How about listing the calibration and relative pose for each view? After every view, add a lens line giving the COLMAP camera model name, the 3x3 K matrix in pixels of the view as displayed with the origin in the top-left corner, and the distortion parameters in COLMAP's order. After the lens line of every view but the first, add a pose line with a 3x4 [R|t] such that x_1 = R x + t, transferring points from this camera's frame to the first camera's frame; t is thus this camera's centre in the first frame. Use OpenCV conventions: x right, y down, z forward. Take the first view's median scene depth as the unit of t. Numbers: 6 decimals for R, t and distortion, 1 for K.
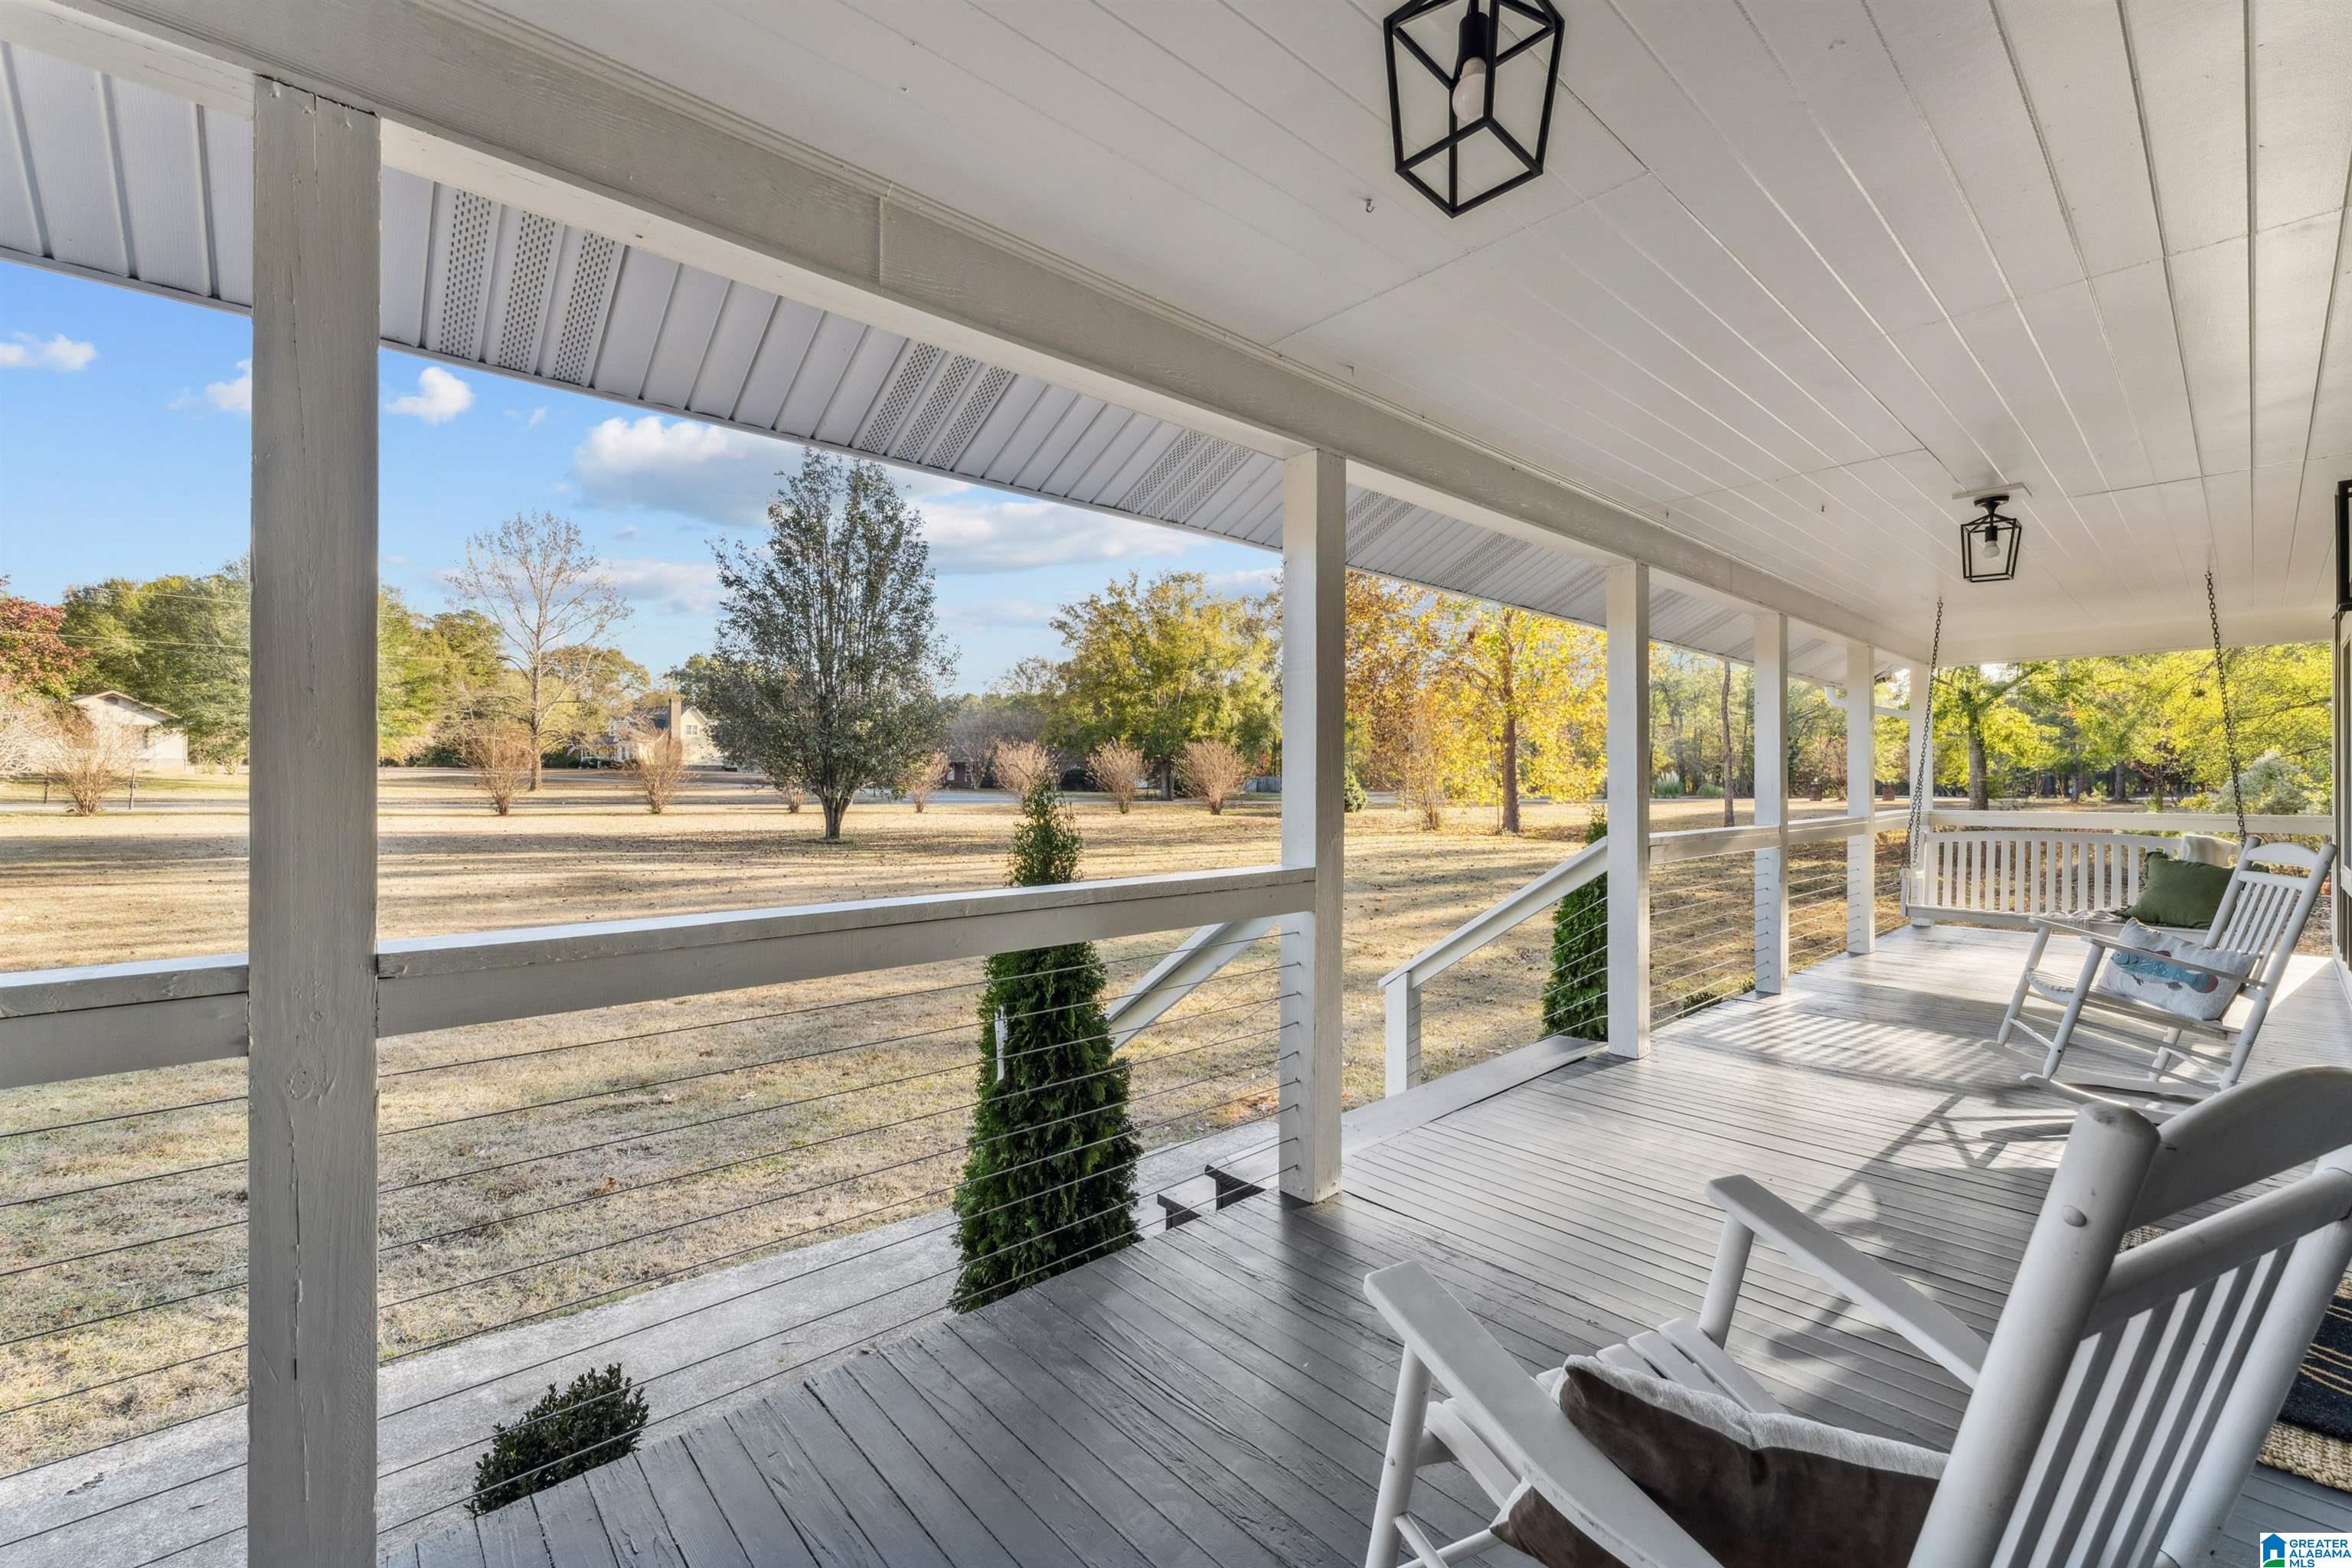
lens RADIAL K [[948.1, 0, 1171.8], [0, 948.1, 788.0], [0, 0, 1]] dist [-0.003809, 0.000262]
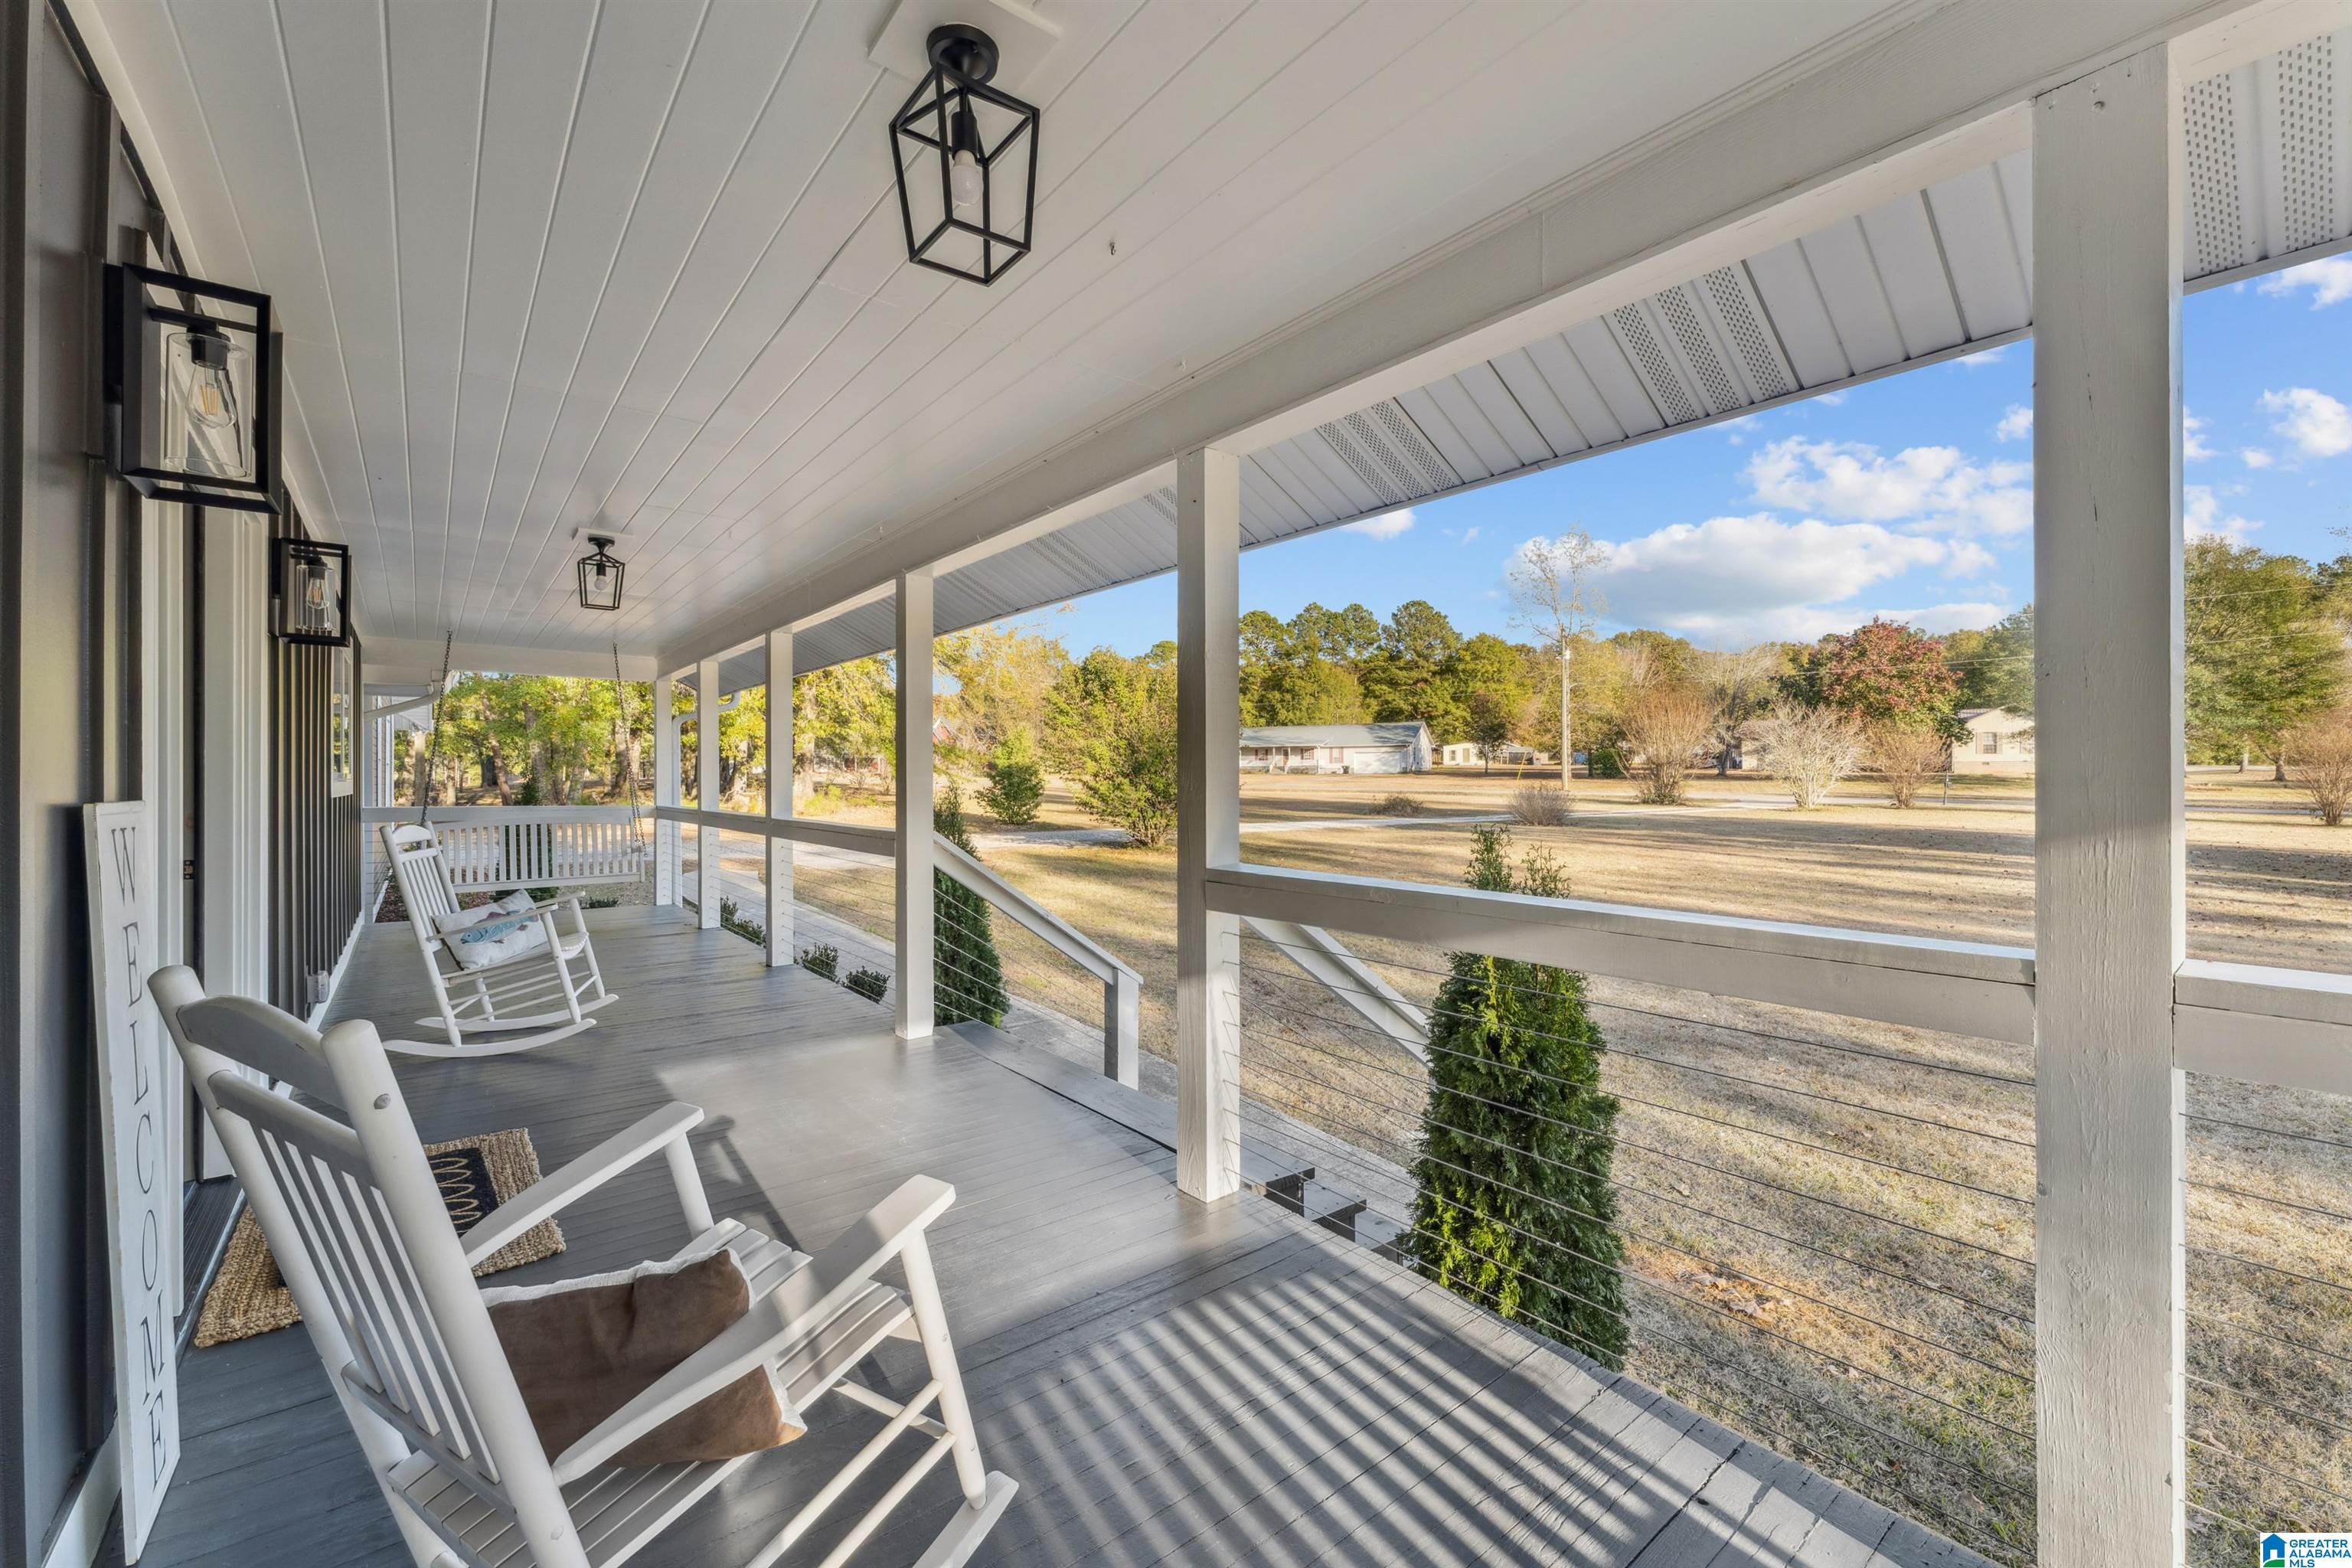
lens RADIAL K [[948.1, 0, 1171.8], [0, 948.1, 788.0], [0, 0, 1]] dist [-0.003809, 0.000262]
pose [[-0.004525, 0.002288, -0.999987, 0.581311], [-0.004270, 0.999988, 0.002308, -0.000970], [0.999981, 0.004281, -0.004515, 0.493798]]
